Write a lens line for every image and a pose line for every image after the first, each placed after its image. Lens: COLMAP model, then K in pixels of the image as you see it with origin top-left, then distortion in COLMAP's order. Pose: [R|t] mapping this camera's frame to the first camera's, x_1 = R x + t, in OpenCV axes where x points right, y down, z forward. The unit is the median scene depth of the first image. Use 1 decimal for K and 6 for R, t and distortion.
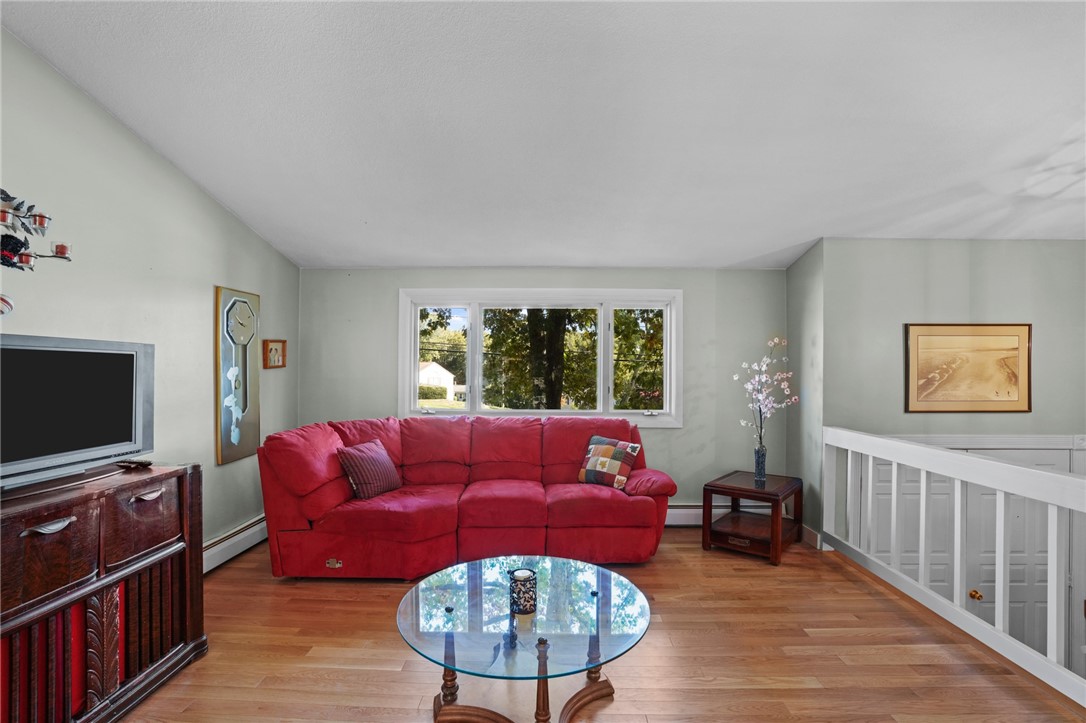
lens RADIAL K [[502.6, 0, 543.1], [0, 502.6, 367.8], [0, 0, 1]] dist [-0.071806, 0.029435]
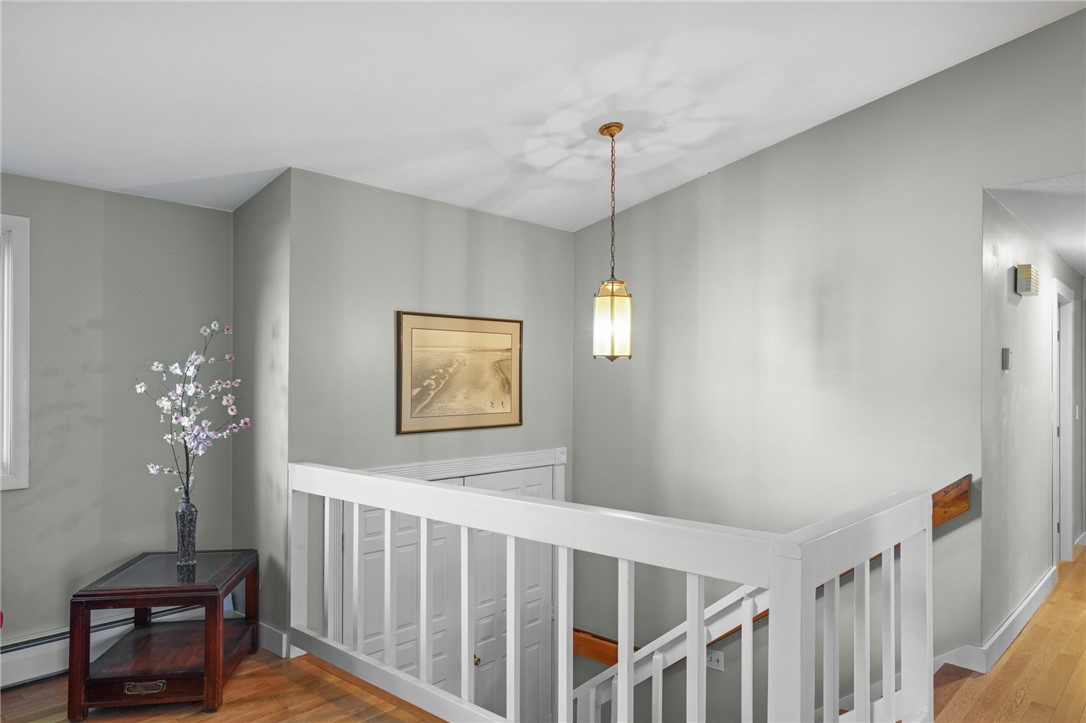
lens RADIAL K [[726.7, 0, 541.7], [0, 726.7, 375.6], [0, 0, 1]] dist [-0.034442, 0.059711]
pose [[0.659342, -0.000341, 0.751843, 0.078331], [-0.004985, 0.999976, 0.004825, -0.001397], [-0.751827, -0.006929, 0.659325, 0.132922]]
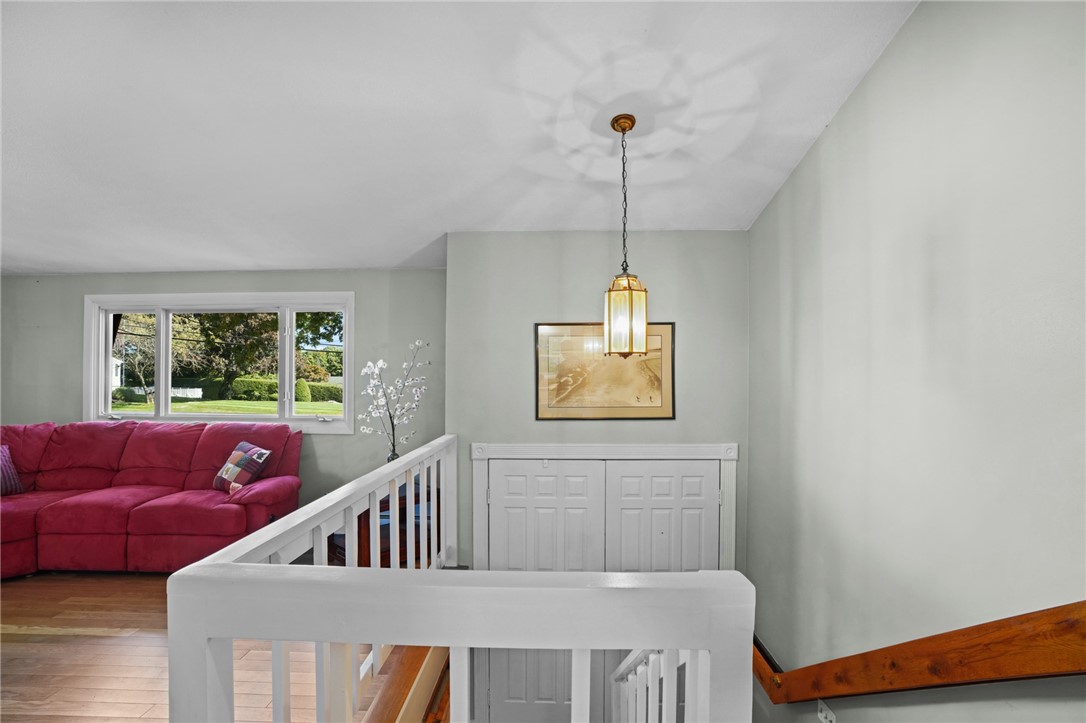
lens RADIAL K [[499.1, 0, 539.2], [0, 499.1, 368.7], [0, 0, 1]] dist [-0.072787, 0.027724]
pose [[0.999867, -0.005341, -0.015421, 0.766523], [0.005261, 0.999972, -0.005250, -0.000001], [0.015448, 0.005168, 0.999867, 0.056623]]
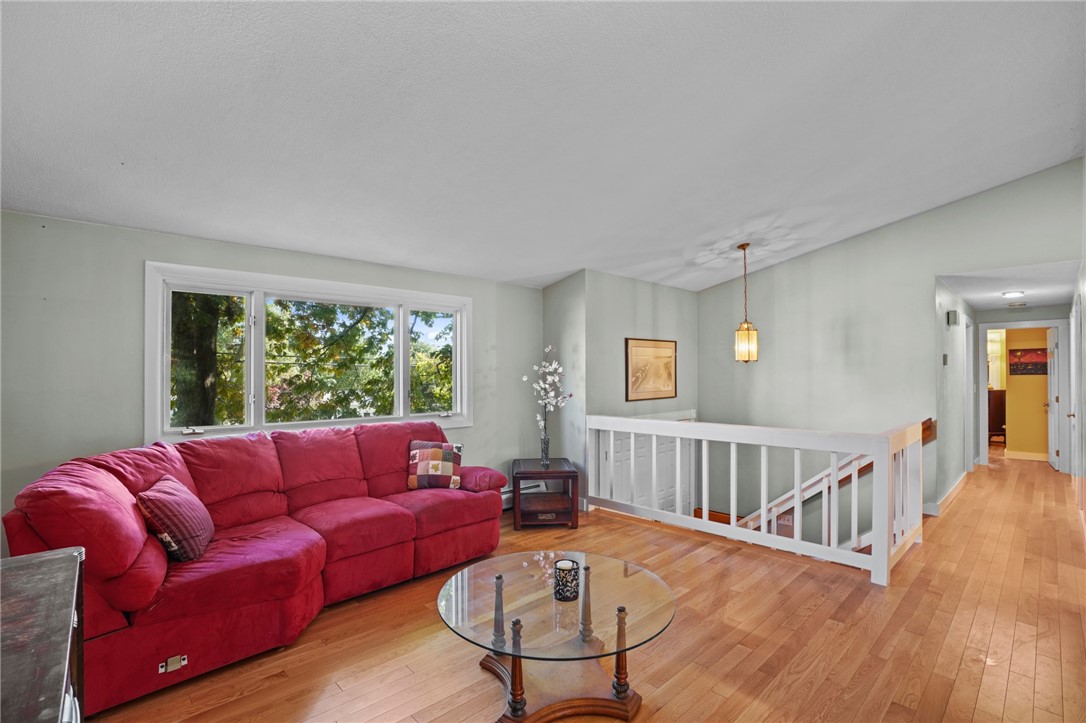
lens RADIAL K [[502.6, 0, 543.1], [0, 502.6, 367.8], [0, 0, 1]] dist [-0.071806, 0.029435]
pose [[0.712100, -0.002752, 0.702073, -0.437852], [0.004515, 0.999990, -0.000660, -0.004745], [-0.702064, 0.003640, 0.712105, 0.141890]]
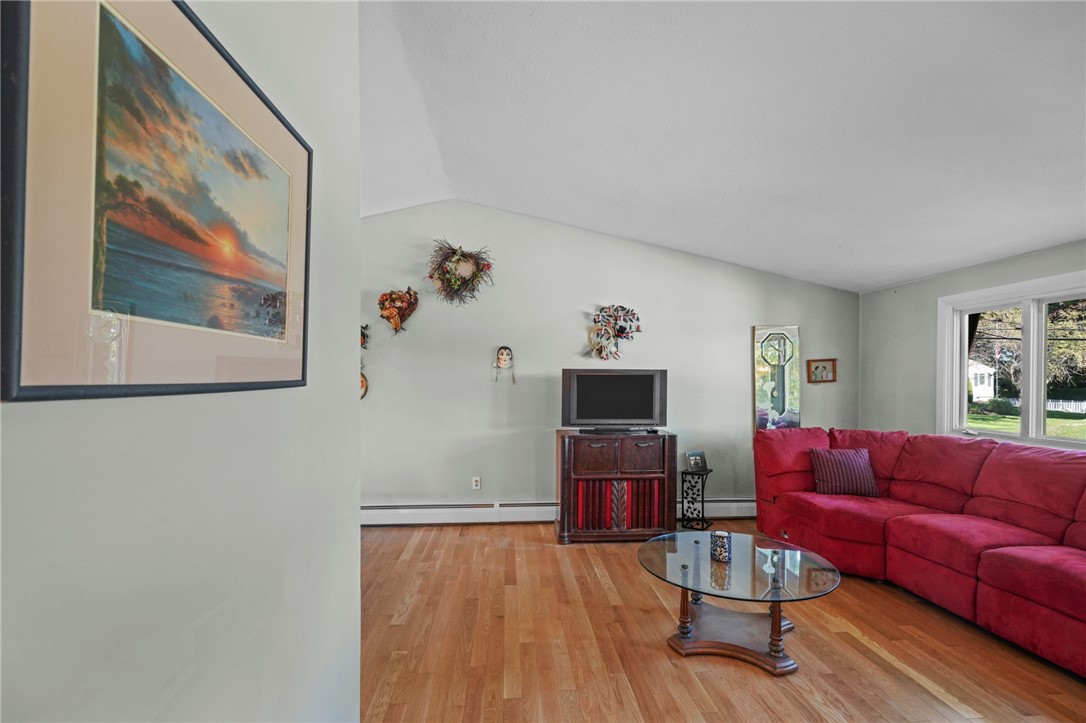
lens RADIAL K [[496.1, 0, 542.7], [0, 496.1, 377.3], [0, 0, 1]] dist [-0.002666, -0.000530]
pose [[0.092568, -0.011139, -0.995644, 0.676249], [-0.000638, 0.999937, -0.011246, 0.002239], [0.995706, 0.001676, 0.092555, 0.206366]]
